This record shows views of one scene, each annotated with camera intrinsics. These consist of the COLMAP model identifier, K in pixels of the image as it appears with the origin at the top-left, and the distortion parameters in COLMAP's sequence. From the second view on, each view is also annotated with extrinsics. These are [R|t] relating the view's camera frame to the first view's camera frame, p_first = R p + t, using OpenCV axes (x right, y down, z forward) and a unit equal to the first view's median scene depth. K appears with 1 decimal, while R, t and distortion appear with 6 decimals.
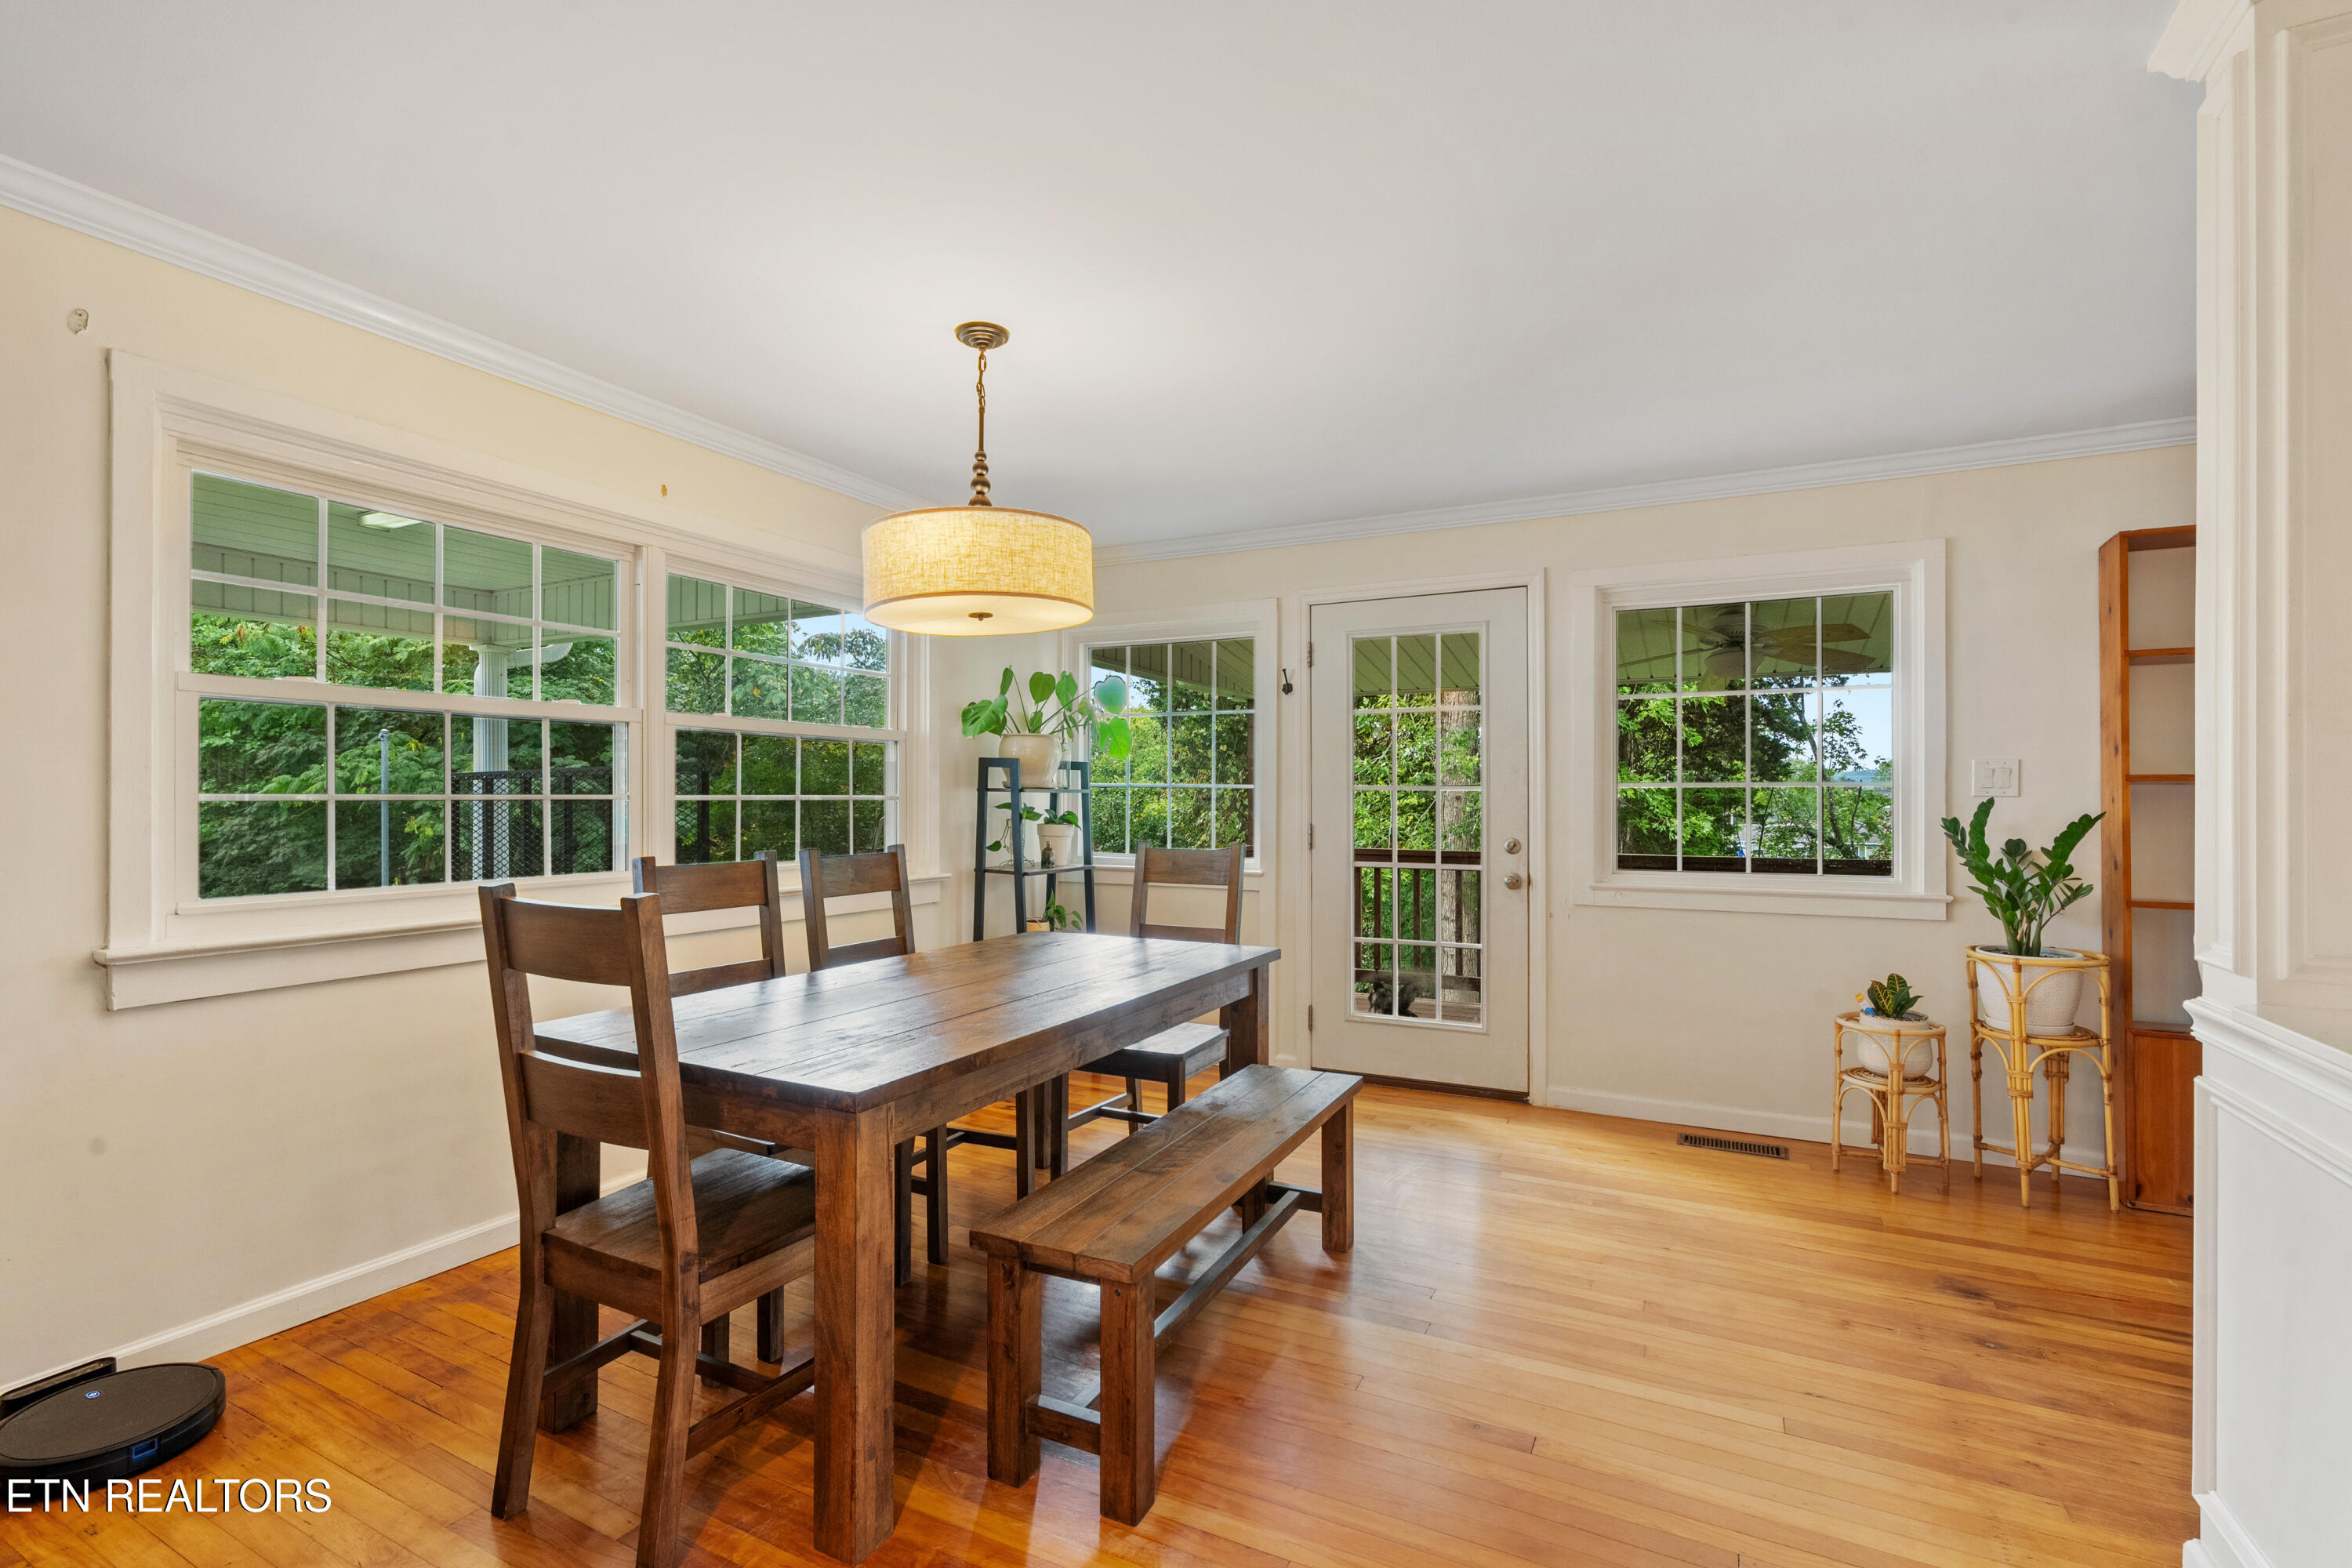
lens RADIAL K [[1053.6, 0, 1181.0], [0, 1053.6, 787.9], [0, 0, 1]] dist [-0.002688, -0.000561]
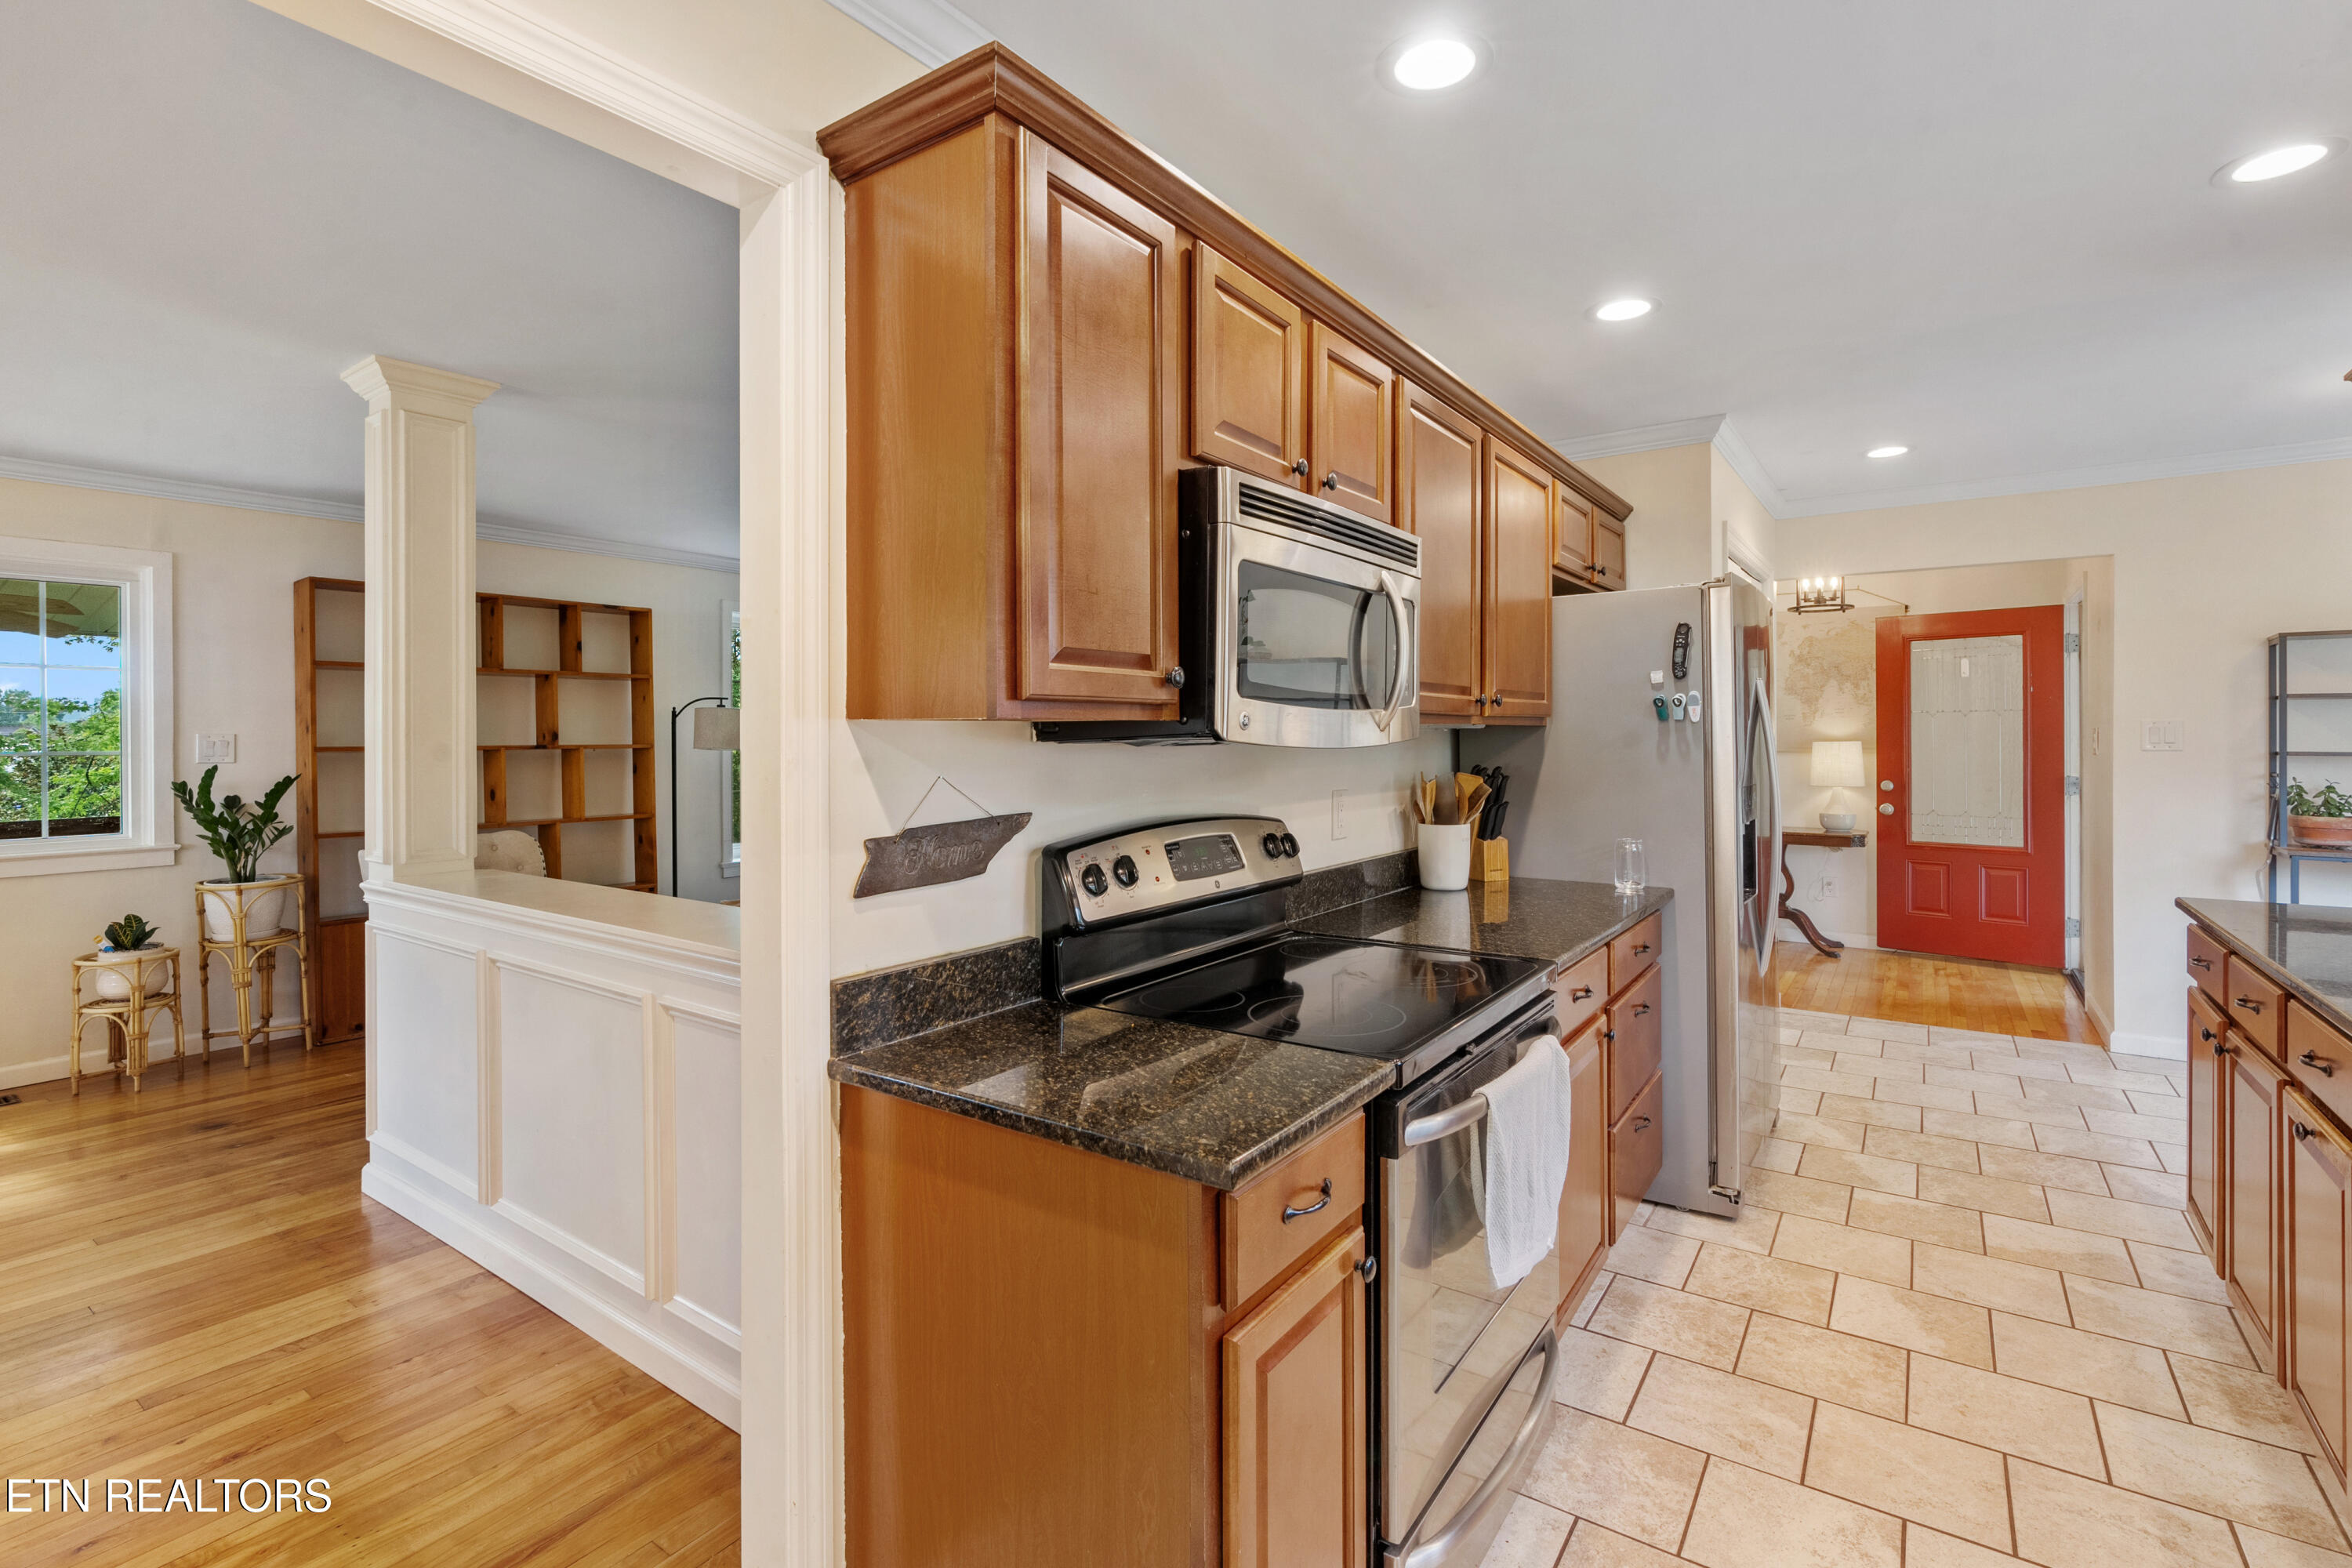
lens RADIAL K [[1063.9, 0, 1170.9], [0, 1063.9, 745.9], [0, 0, 1]] dist [-0.000197, -0.000133]
pose [[0.142860, -0.010941, 0.989682, -0.363701], [-0.005330, 0.999916, 0.011824, -0.036618], [-0.989729, -0.006964, 0.142790, -0.357646]]
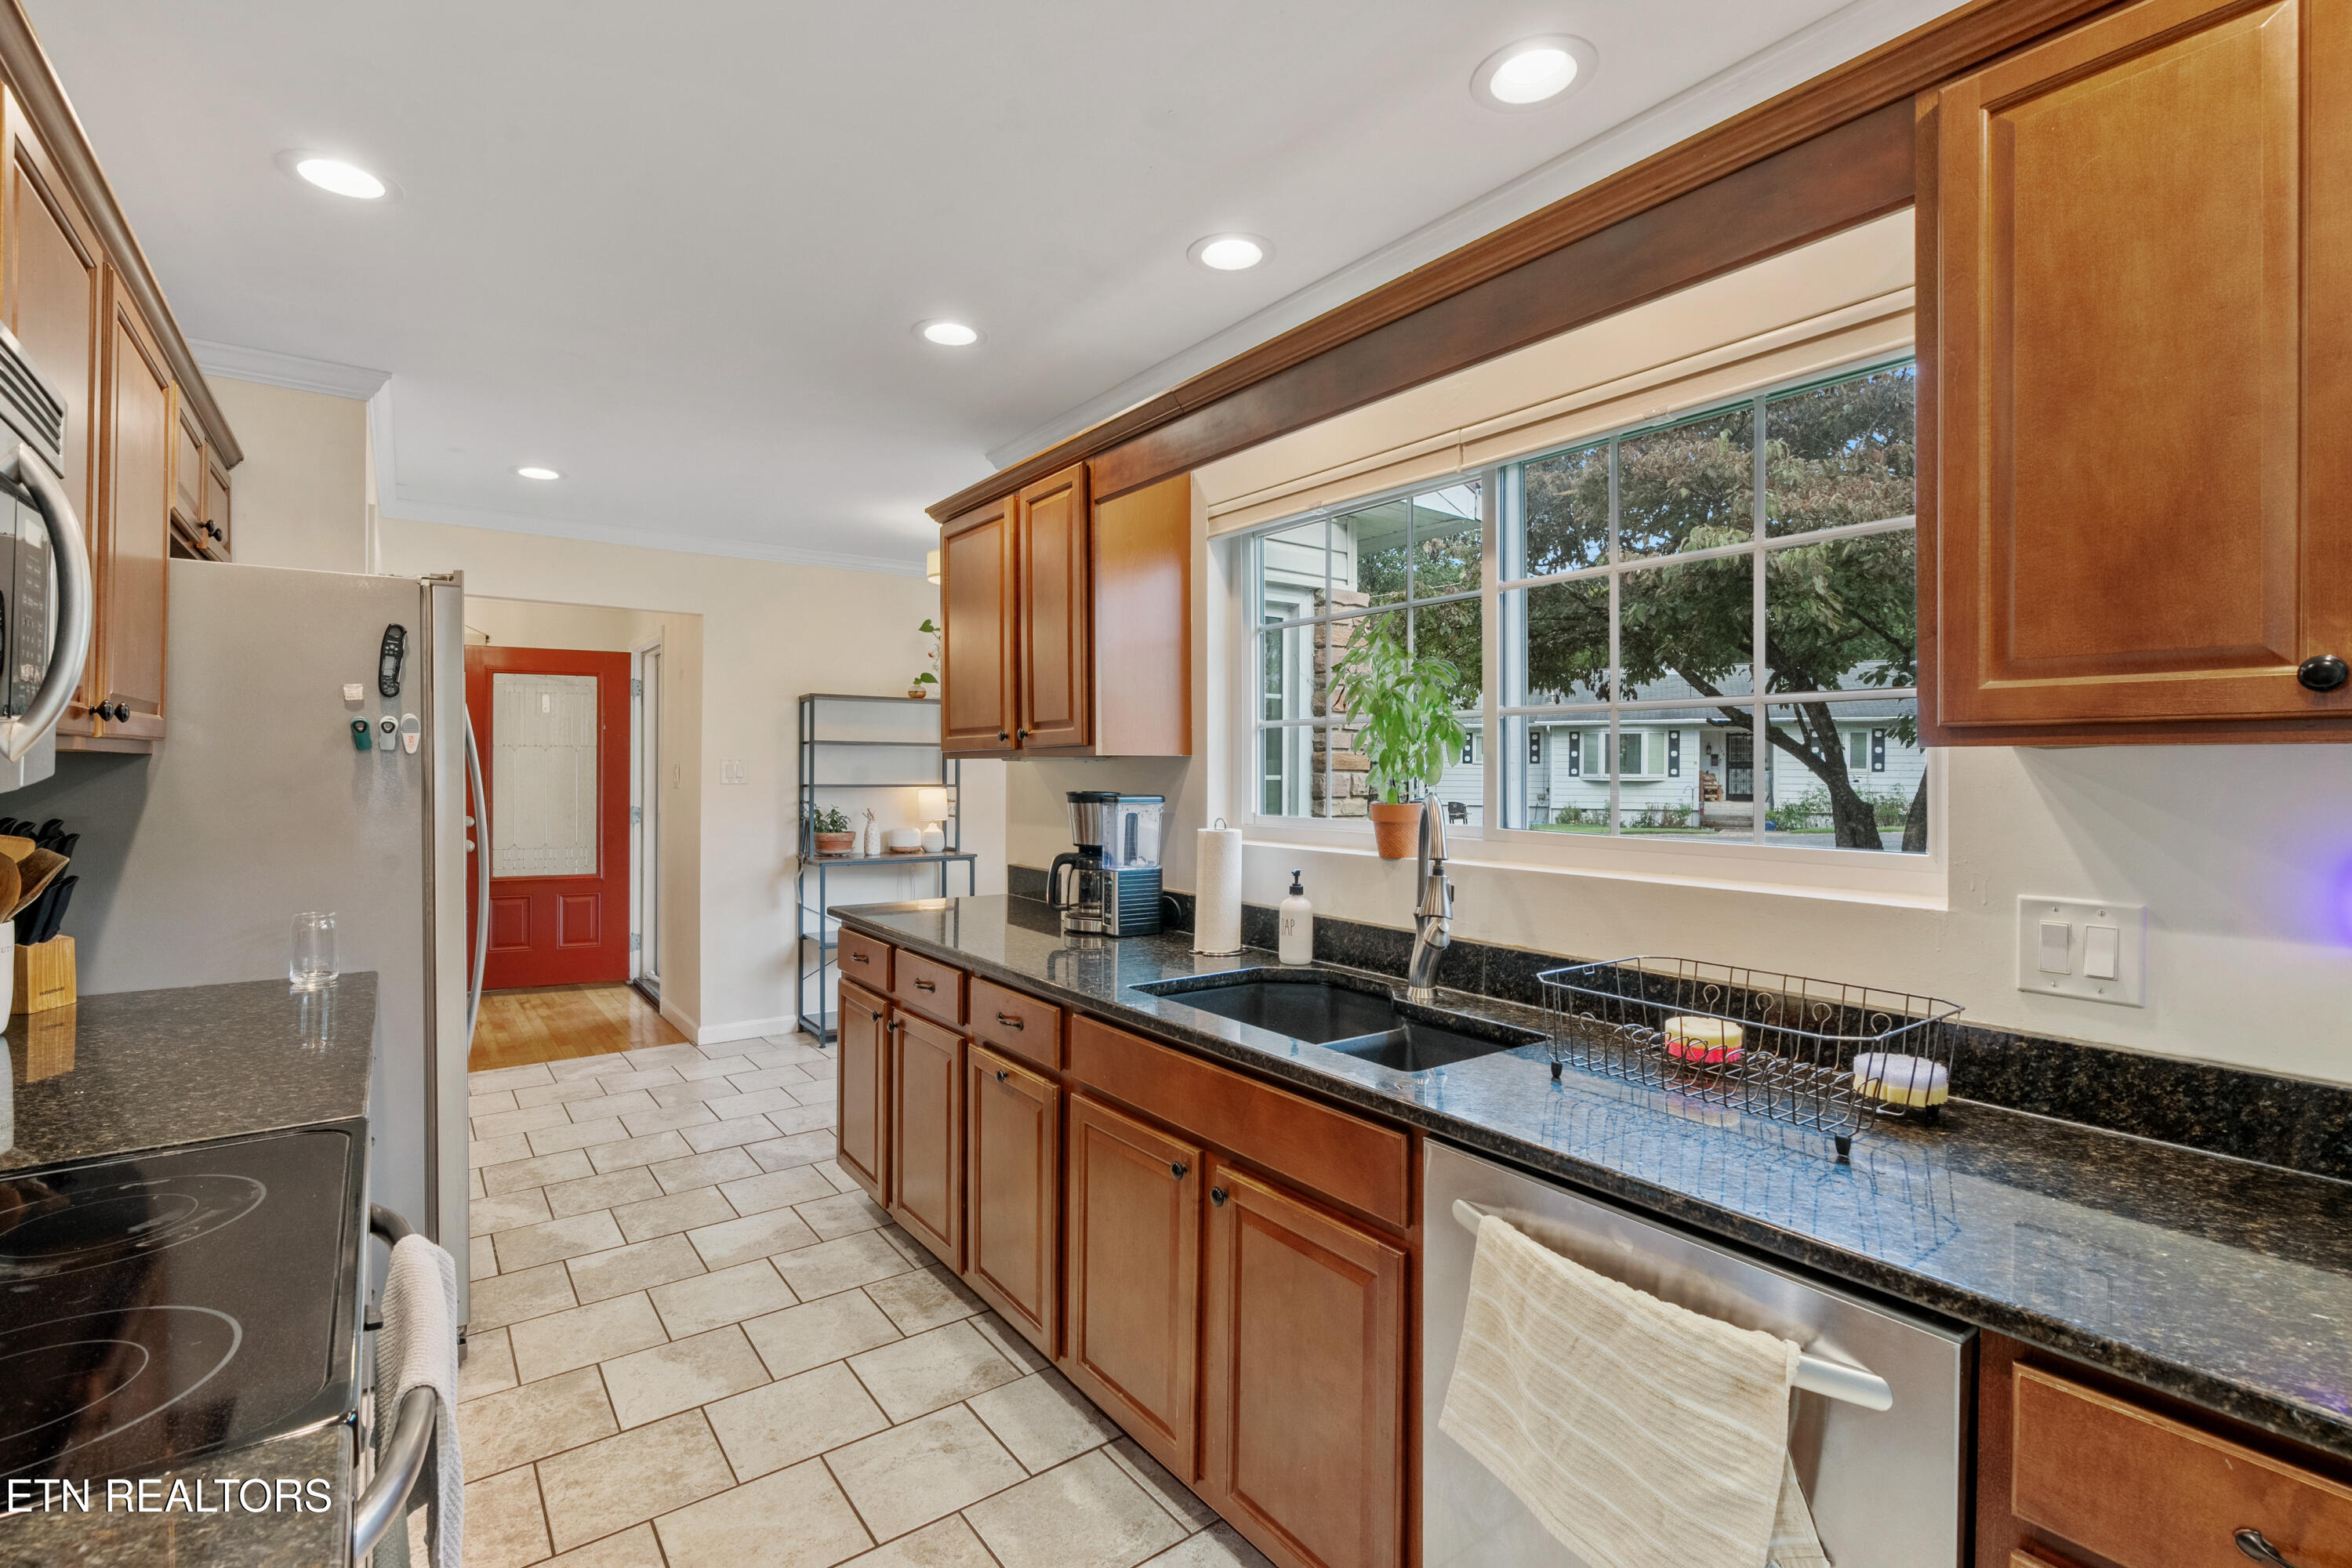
lens RADIAL K [[1063.1, 0, 1164.9], [0, 1063.1, 773.7], [0, 0, 1]] dist [-0.003682, -0.000172]
pose [[-0.893343, -0.008151, 0.449301, -0.179777], [-0.011192, 0.999929, -0.004111, -0.037578], [-0.449236, -0.008701, -0.893371, -0.269471]]
